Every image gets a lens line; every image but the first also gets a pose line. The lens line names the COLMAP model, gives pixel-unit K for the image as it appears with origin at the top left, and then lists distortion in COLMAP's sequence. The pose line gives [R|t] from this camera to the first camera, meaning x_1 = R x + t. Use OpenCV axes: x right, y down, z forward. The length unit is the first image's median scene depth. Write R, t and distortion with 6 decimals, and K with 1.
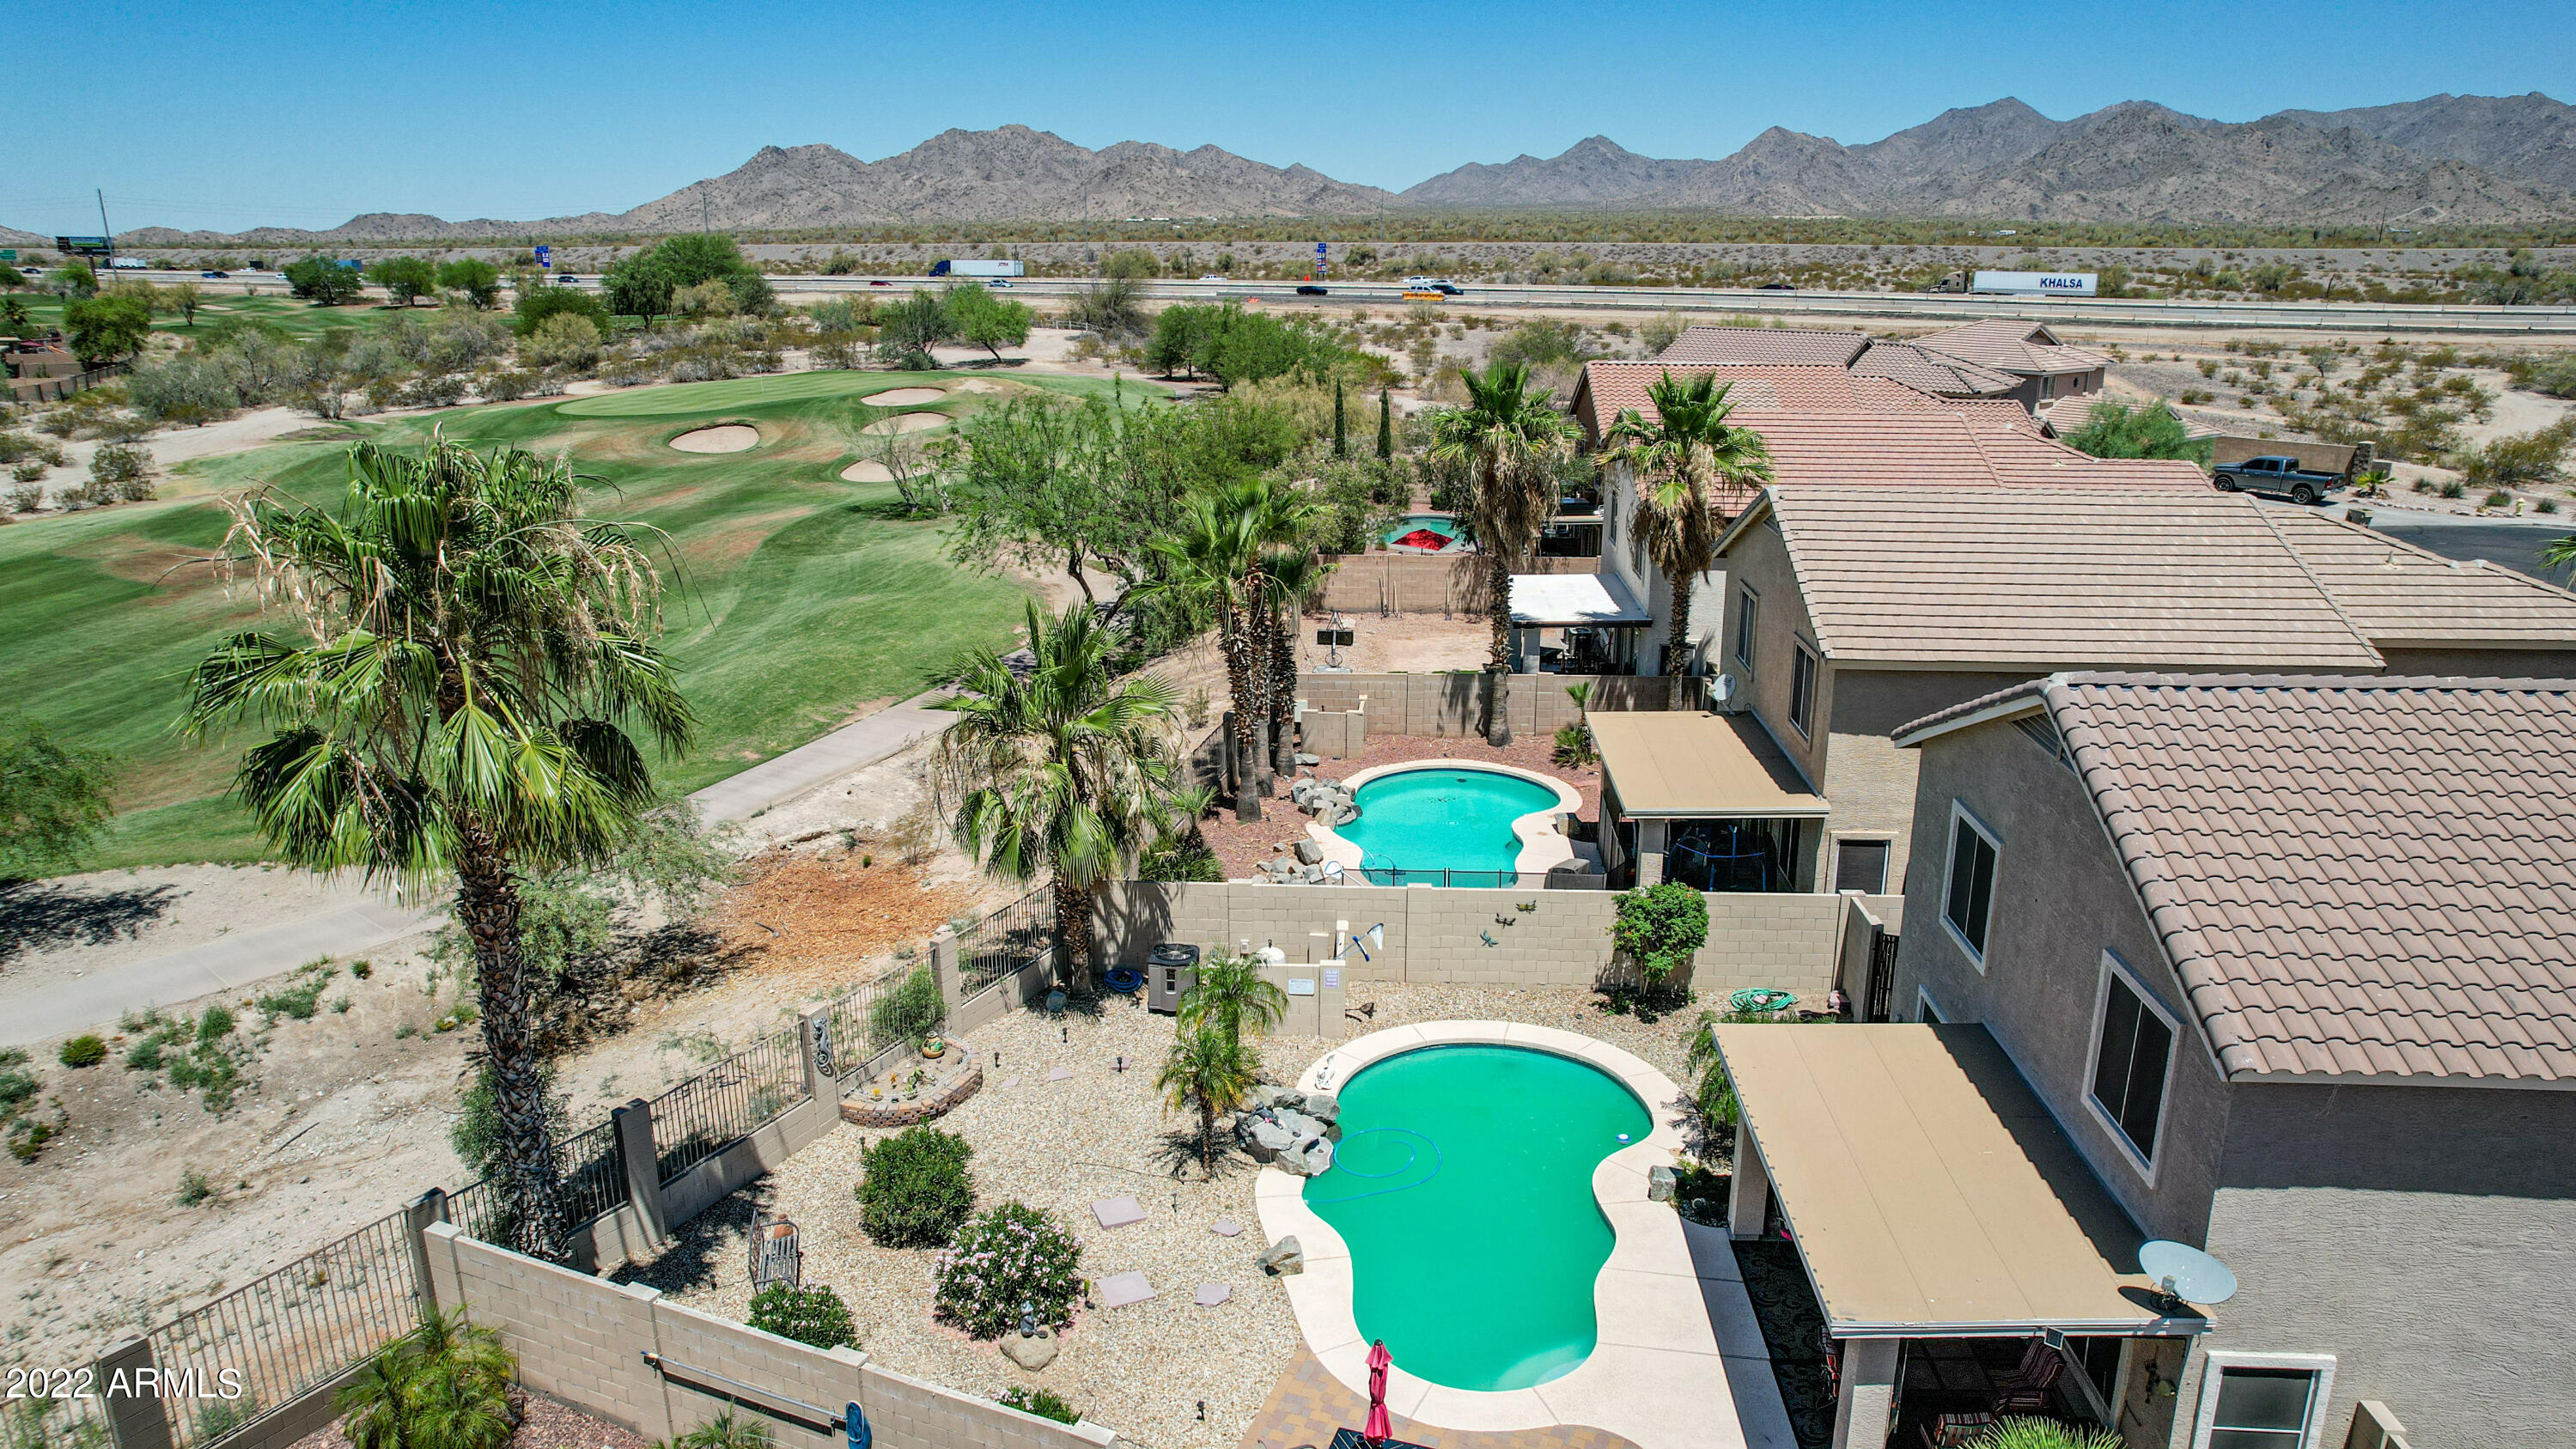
lens RADIAL K [[1650.0, 0, 1300.3], [0, 1650.0, 715.9], [0, 0, 1]] dist [-0.079285, 0.074007]
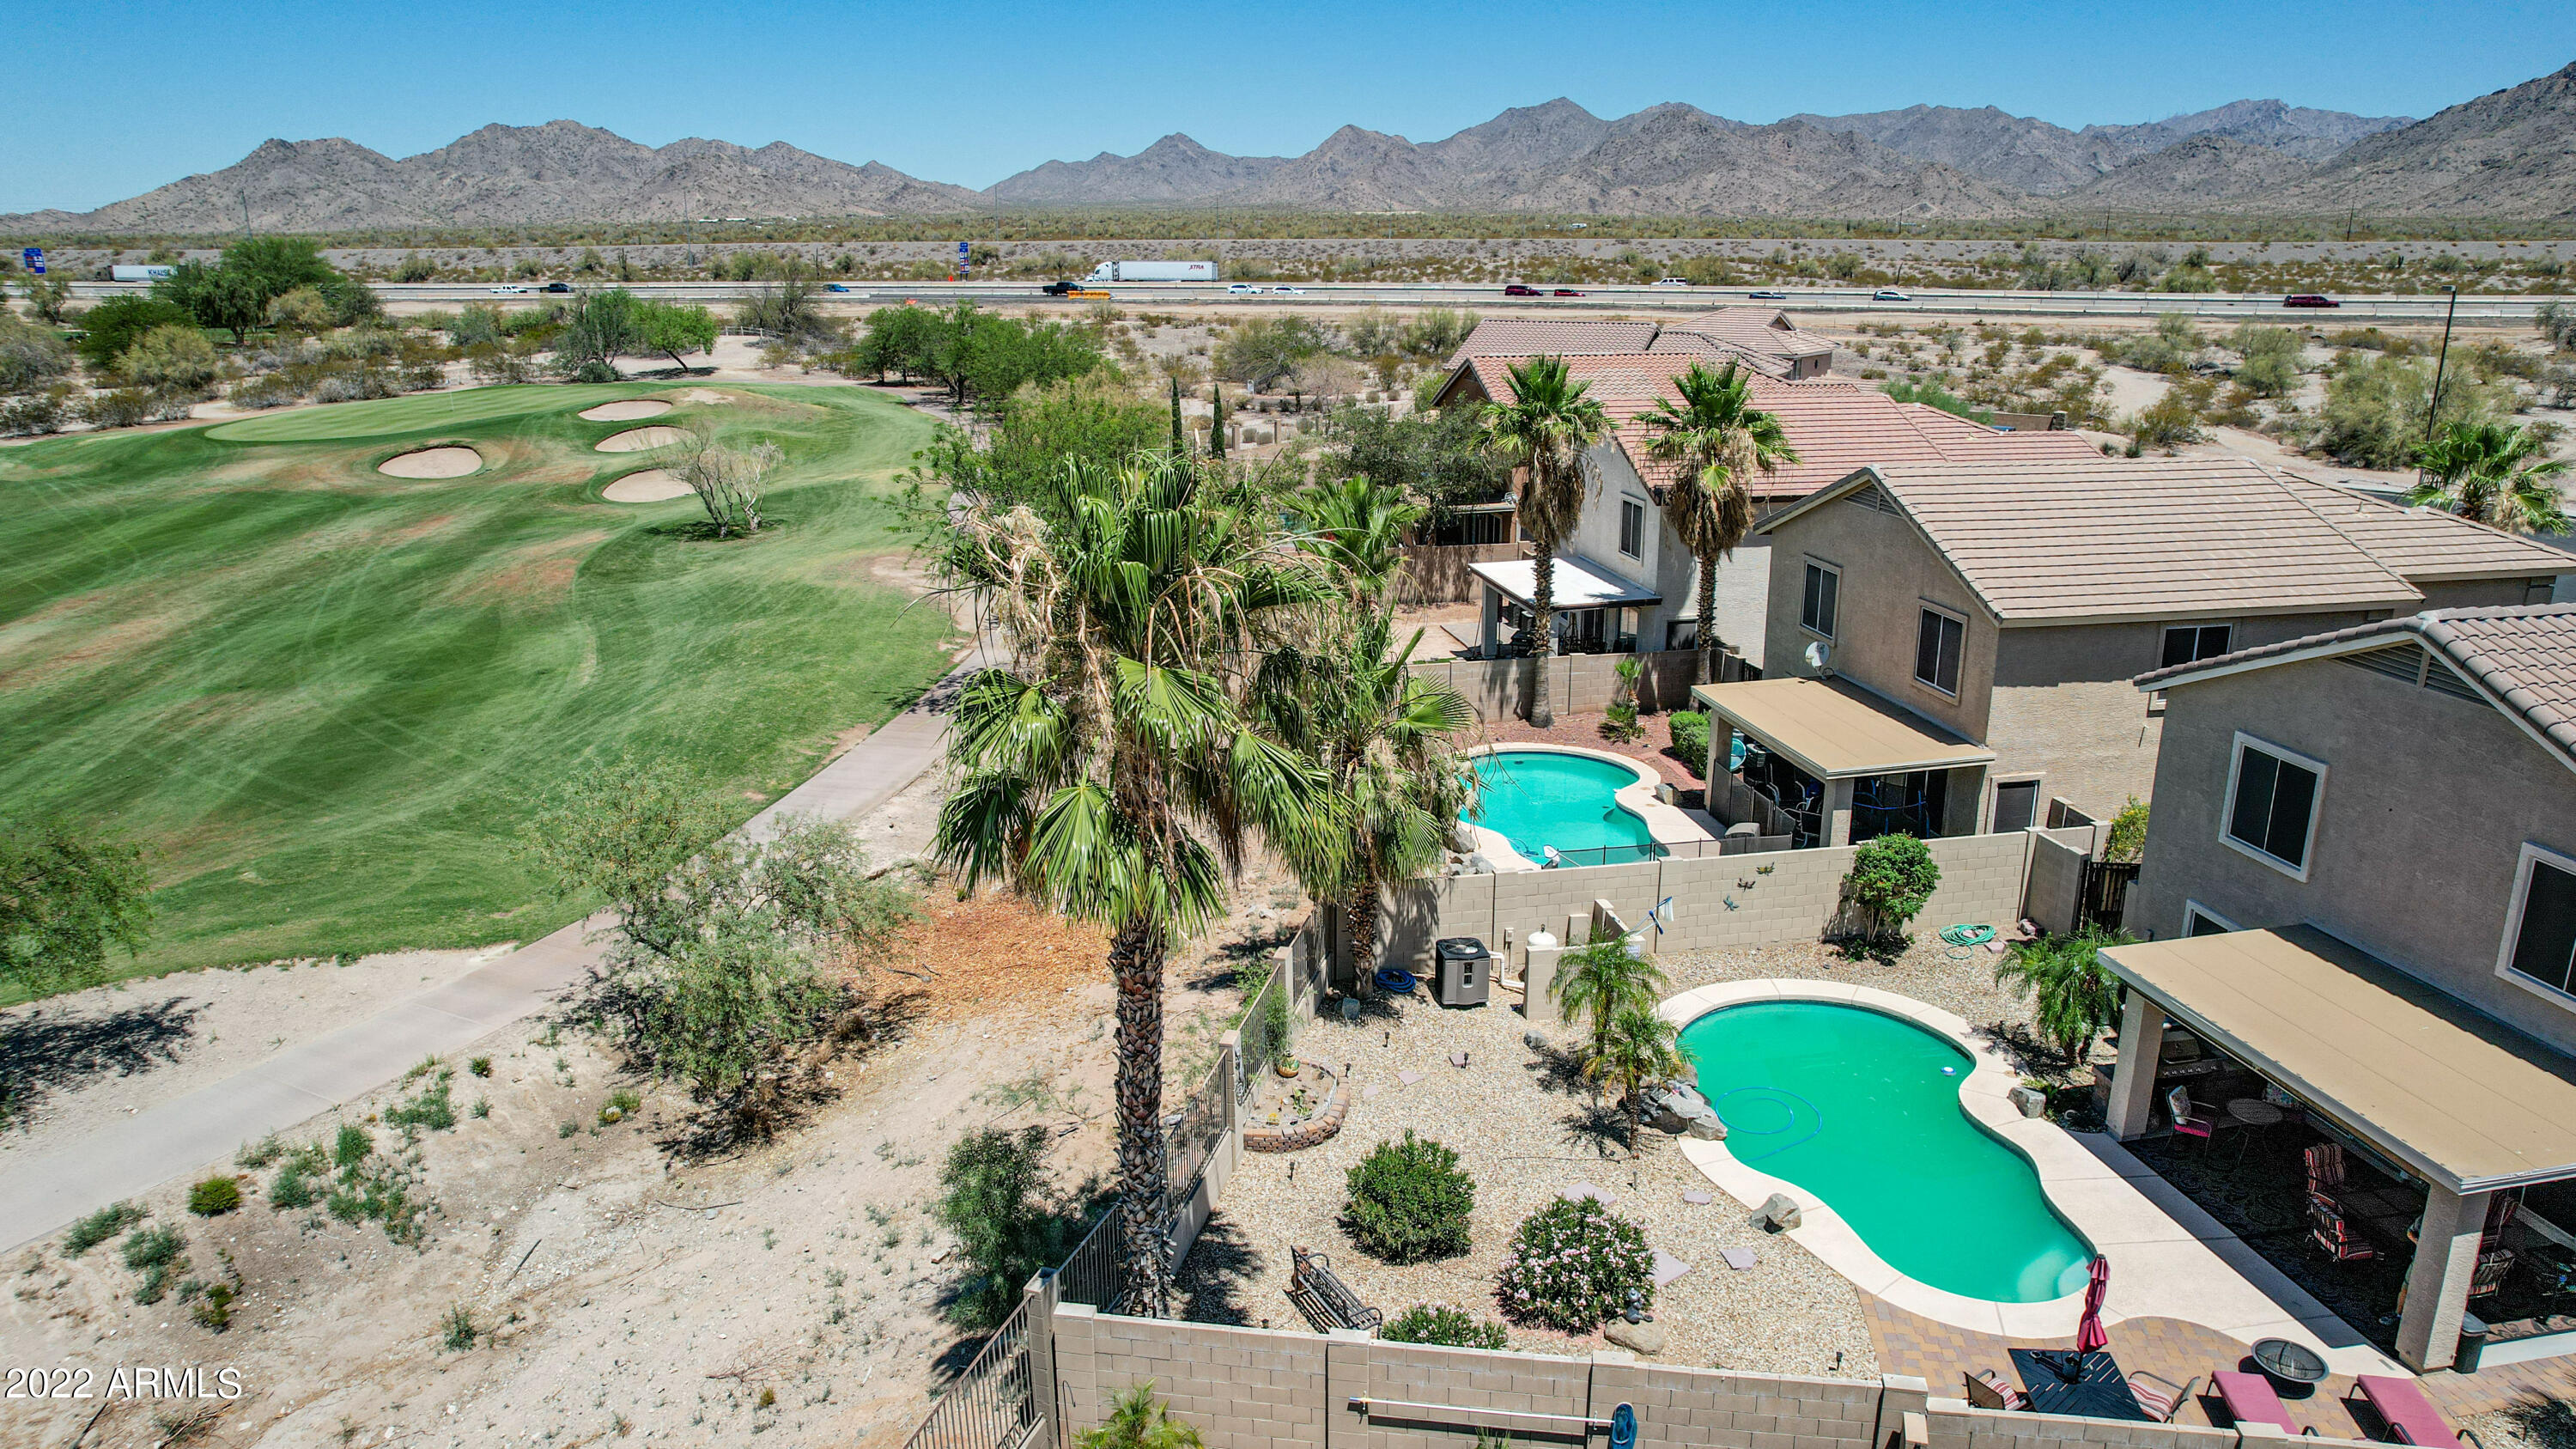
lens RADIAL K [[1666.4, 0, 1298.7], [0, 1666.4, 694.4], [0, 0, 1]] dist [-0.089830, 0.088750]
pose [[0.971055, -0.066709, 0.229353, -0.295383], [0.069709, 0.997555, -0.004992, -0.008705], [-0.228459, 0.020836, 0.973331, 0.025135]]
